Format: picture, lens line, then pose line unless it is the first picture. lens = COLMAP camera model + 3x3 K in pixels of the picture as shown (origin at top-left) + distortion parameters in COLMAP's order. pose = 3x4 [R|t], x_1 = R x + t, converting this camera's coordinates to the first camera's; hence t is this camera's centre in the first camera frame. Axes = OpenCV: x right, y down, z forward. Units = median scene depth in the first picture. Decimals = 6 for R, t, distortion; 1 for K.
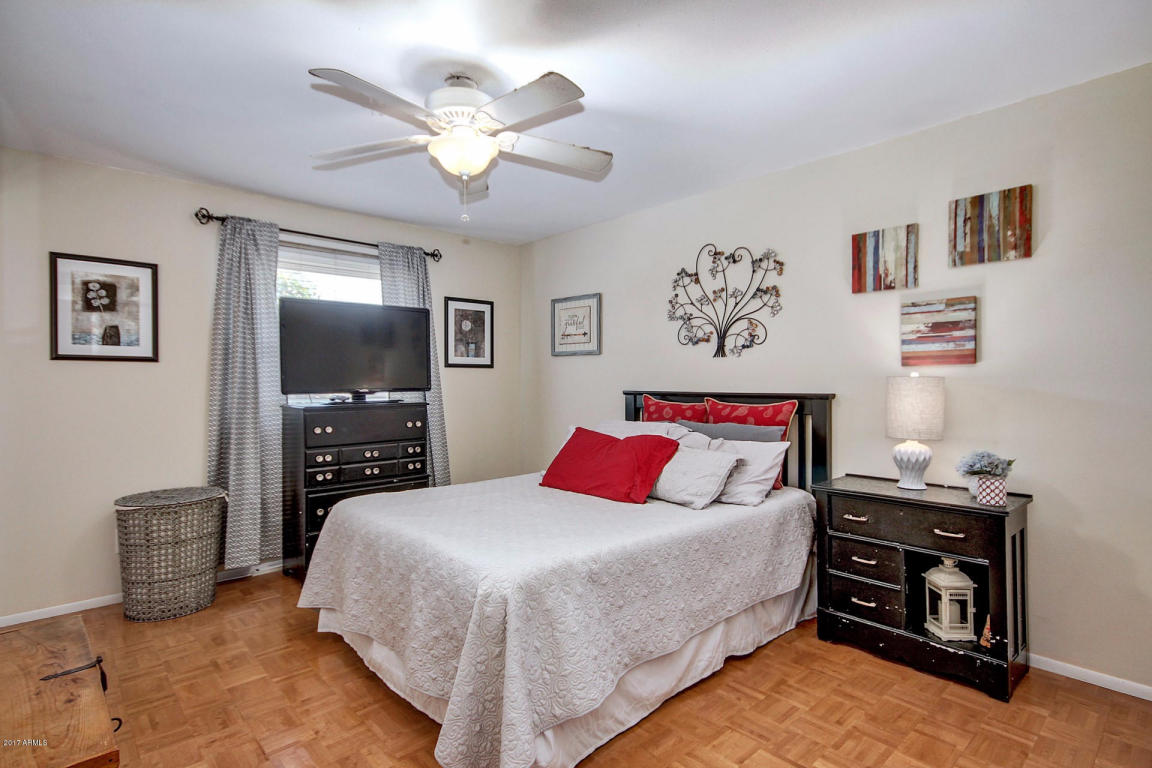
lens RADIAL K [[573.2, 0, 576.7], [0, 573.2, 384.2], [0, 0, 1]] dist [-0.002652, -0.000284]
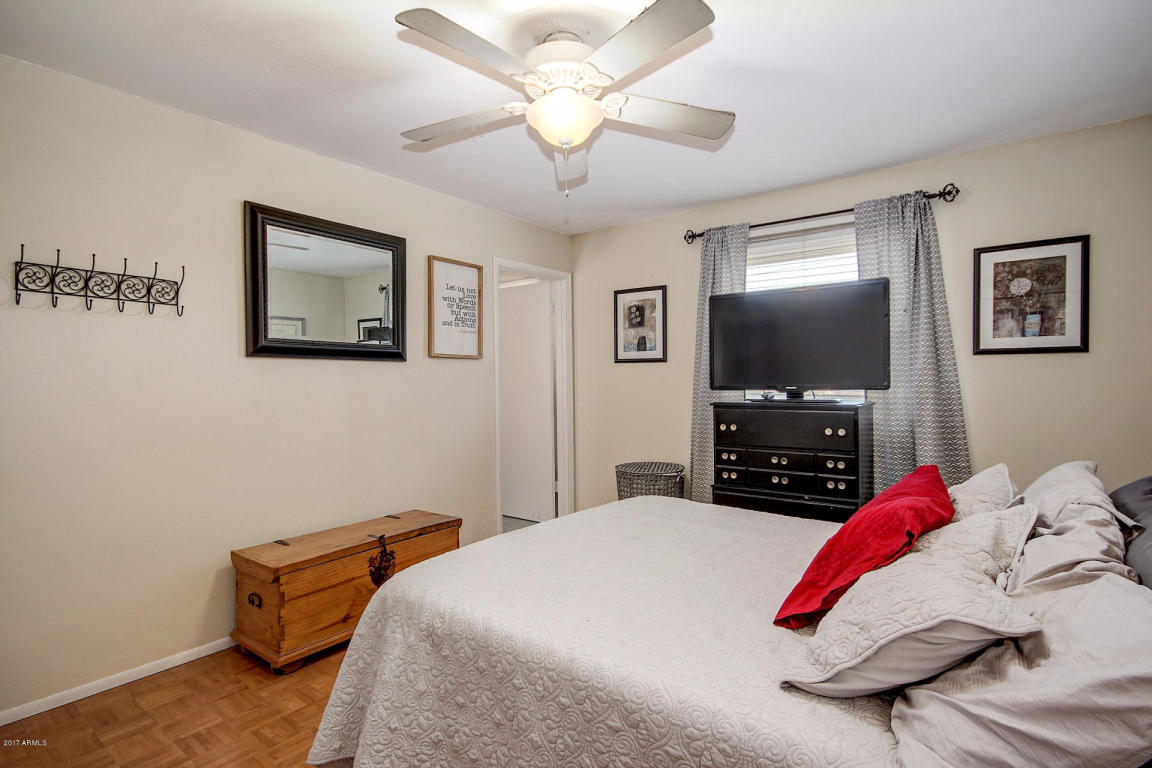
lens RADIAL K [[555.8, 0, 576.9], [0, 555.8, 382.5], [0, 0, 1]] dist [-0.002085, 0.000565]
pose [[0.171517, 0.011214, -0.985117, 0.432963], [0.002642, 0.999926, 0.011842, -0.008230], [0.985178, -0.004633, 0.171475, 0.568508]]
